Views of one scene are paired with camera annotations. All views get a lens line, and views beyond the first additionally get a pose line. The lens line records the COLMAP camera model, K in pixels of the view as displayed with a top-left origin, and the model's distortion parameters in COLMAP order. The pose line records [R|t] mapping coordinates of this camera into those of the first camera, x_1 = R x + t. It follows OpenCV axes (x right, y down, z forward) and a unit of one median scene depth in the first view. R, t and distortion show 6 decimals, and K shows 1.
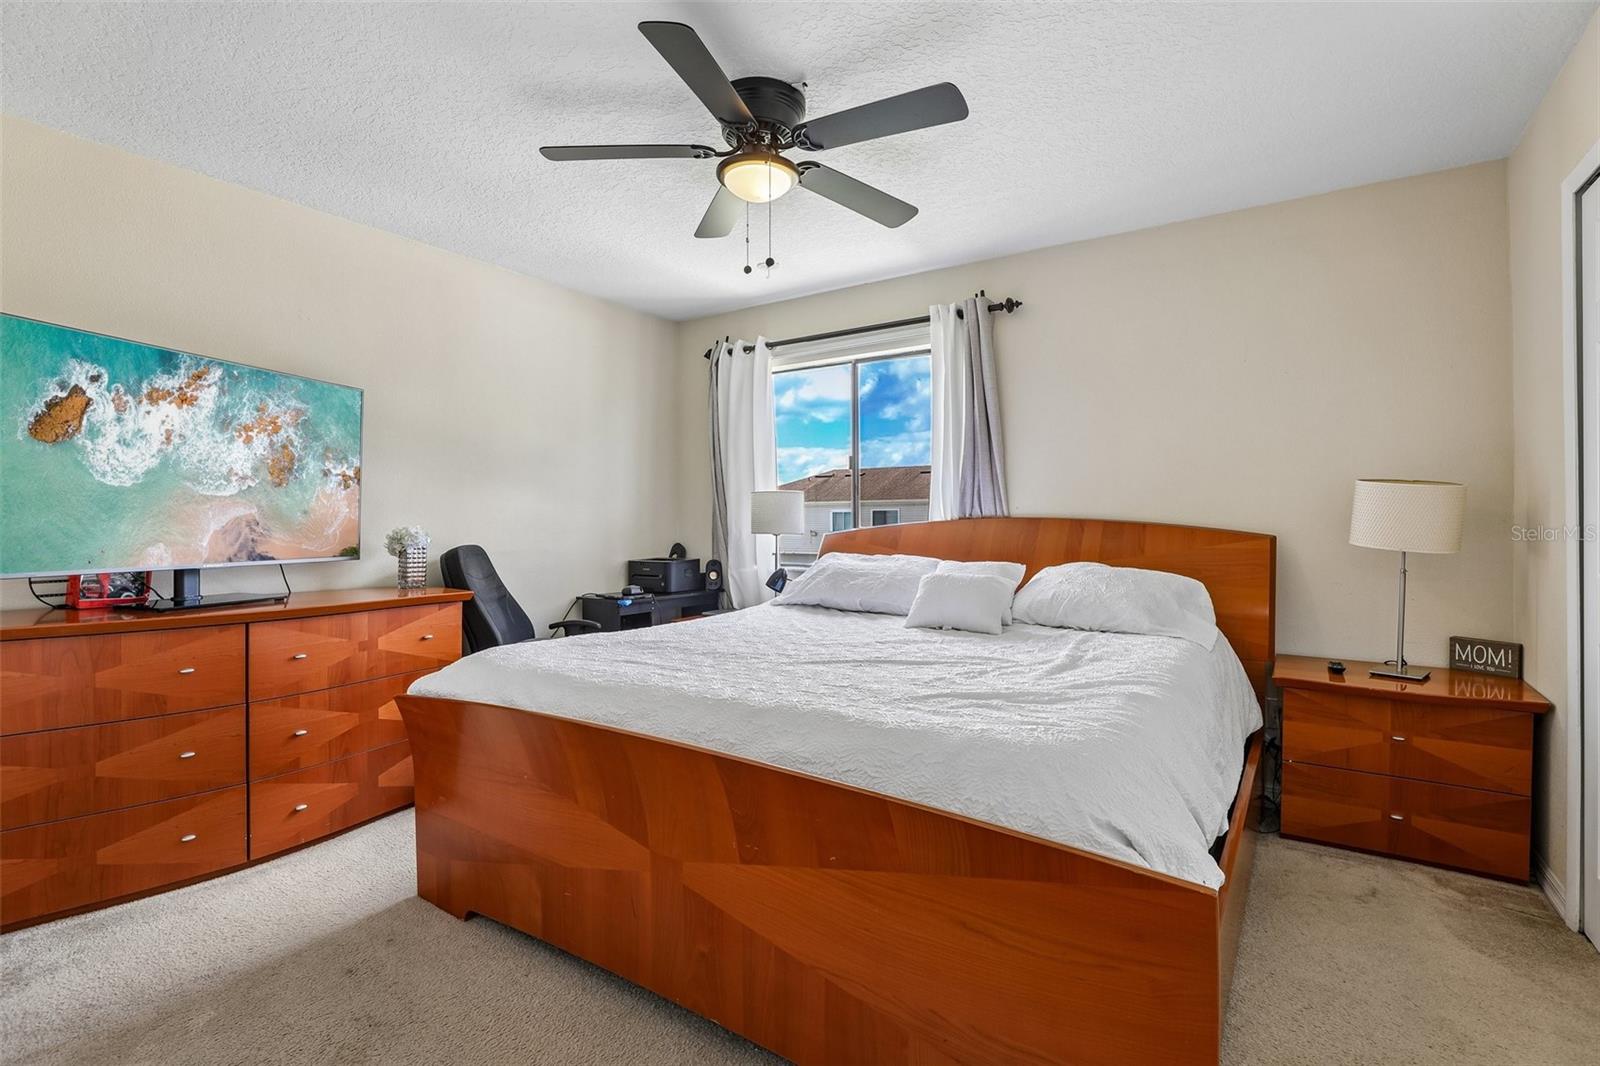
lens RADIAL K [[743.1, 0, 799.3], [0, 743.1, 525.2], [0, 0, 1]] dist [-0.049764, 0.015034]
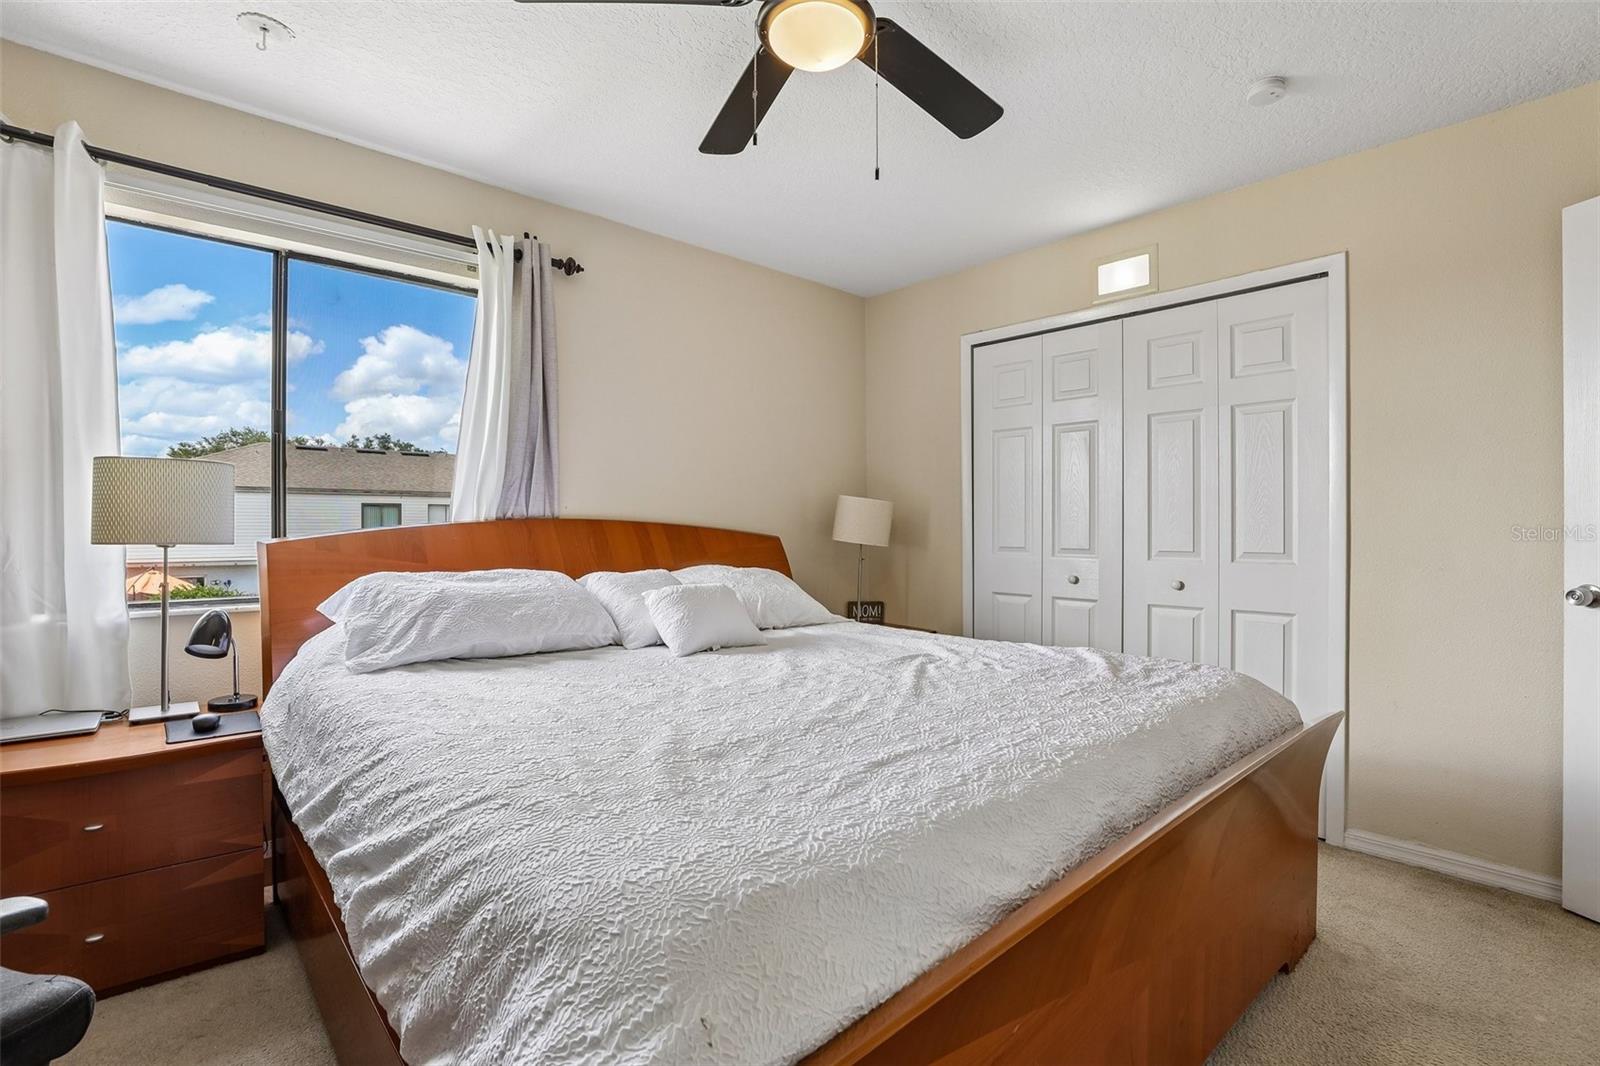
lens RADIAL K [[743.1, 0, 799.3], [0, 743.1, 525.2], [0, 0, 1]] dist [-0.049764, 0.015034]
pose [[0.233106, 0.004898, 0.972439, -0.485425], [0.000664, 0.999986, -0.005196, 0.001802], [-0.972451, 0.001857, 0.233100, 0.567896]]
